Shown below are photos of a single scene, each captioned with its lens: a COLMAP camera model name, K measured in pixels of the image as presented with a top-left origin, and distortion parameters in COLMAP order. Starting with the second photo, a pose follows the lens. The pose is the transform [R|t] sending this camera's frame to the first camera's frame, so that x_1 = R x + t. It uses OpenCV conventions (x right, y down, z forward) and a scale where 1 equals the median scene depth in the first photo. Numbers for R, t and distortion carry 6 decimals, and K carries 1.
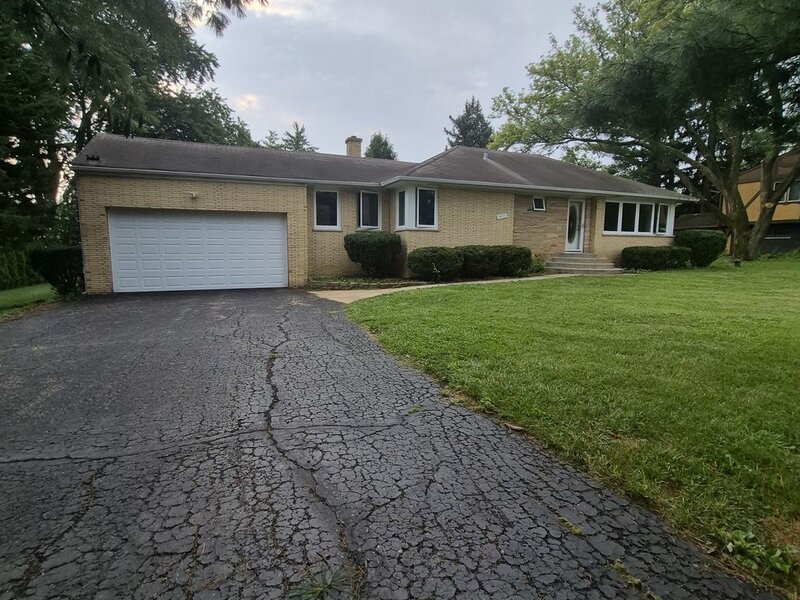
lens RADIAL K [[439.7, 0, 400.0], [0, 439.7, 300.0], [0, 0, 1]] dist [0.016264, 0.000270]
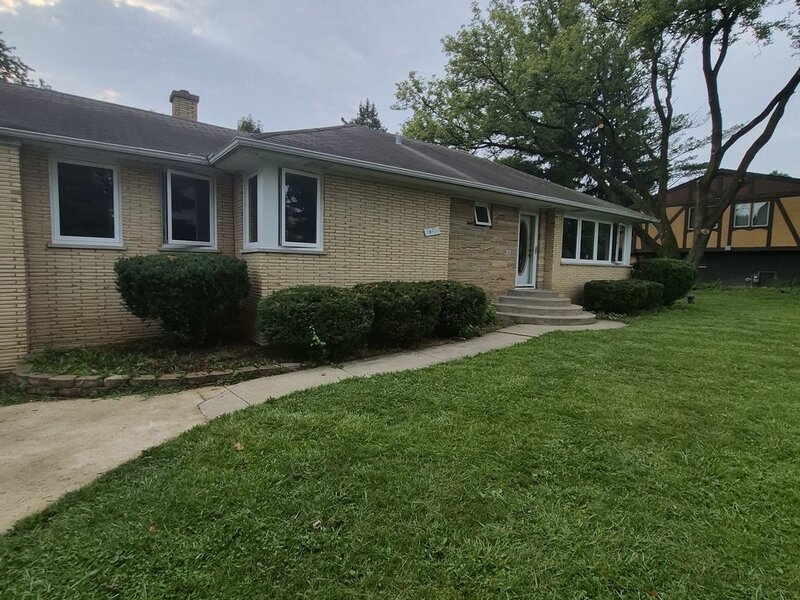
lens RADIAL K [[439.7, 0, 400.0], [0, 439.7, 300.0], [0, 0, 1]] dist [0.016264, 0.000270]
pose [[0.970703, -0.000788, 0.240281, 0.039950], [0.009088, 0.999400, -0.033437, -0.069032], [-0.240111, 0.034641, 0.970127, 0.384327]]
